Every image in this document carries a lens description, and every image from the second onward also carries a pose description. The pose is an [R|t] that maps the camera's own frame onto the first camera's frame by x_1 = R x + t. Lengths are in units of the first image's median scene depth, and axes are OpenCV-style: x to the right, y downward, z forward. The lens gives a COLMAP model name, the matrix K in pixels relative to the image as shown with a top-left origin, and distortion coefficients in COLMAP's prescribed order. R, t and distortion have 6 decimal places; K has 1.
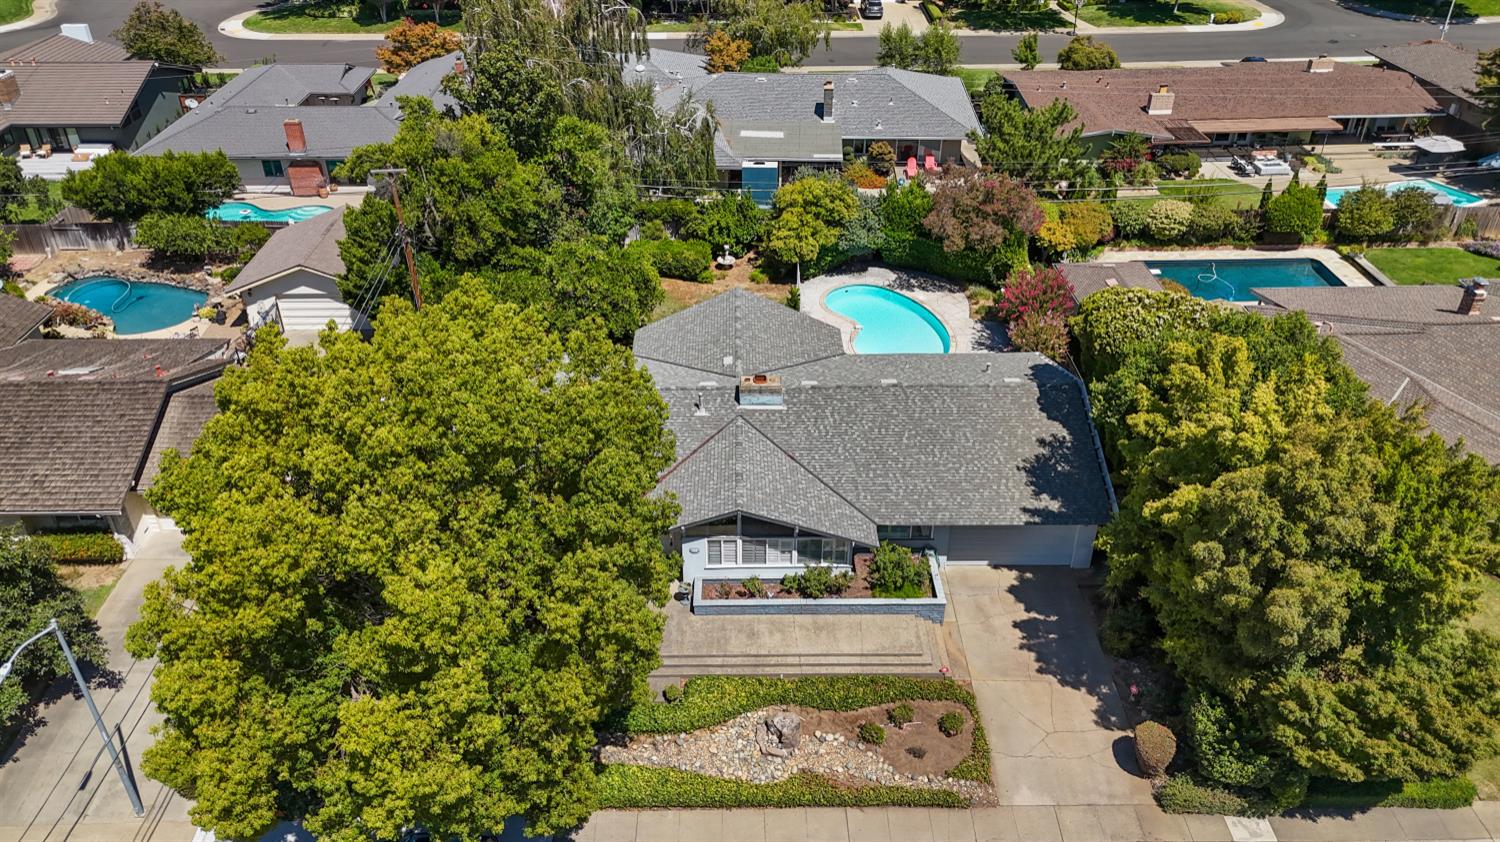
lens RADIAL K [[1133.6, 0, 750.0], [0, 1133.6, 421.0], [0, 0, 1]] dist [0.113889, -0.133104]
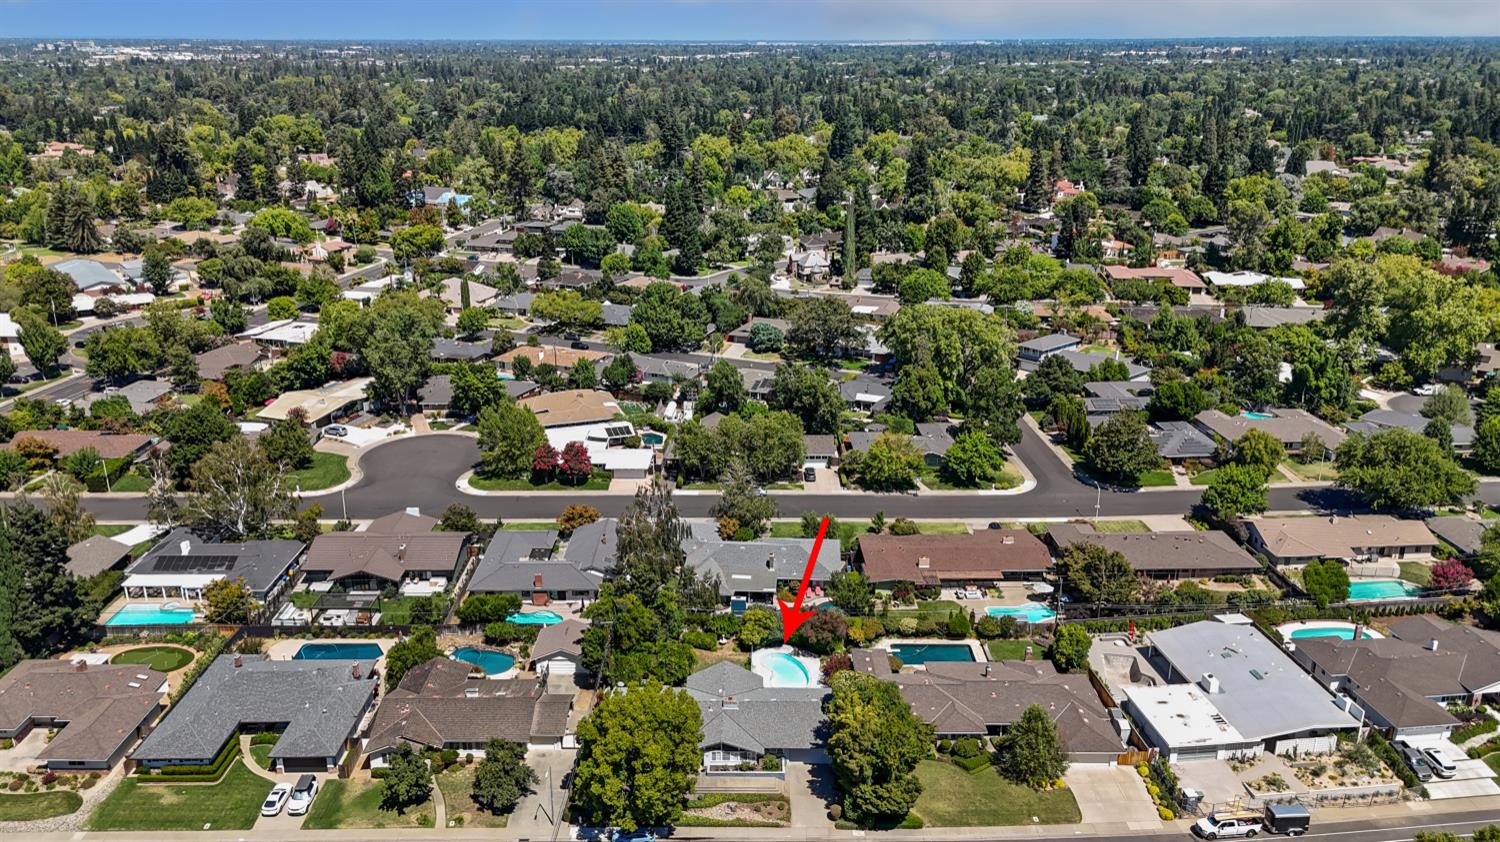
lens RADIAL K [[1133.6, 0, 750.0], [0, 1133.6, 421.0], [0, 0, 1]] dist [0.113889, -0.133104]
pose [[0.999844, 0.009317, -0.015028, 0.106491], [-0.012618, 0.971350, -0.237317, -0.037062], [0.012386, 0.237470, 0.971316, -2.273157]]
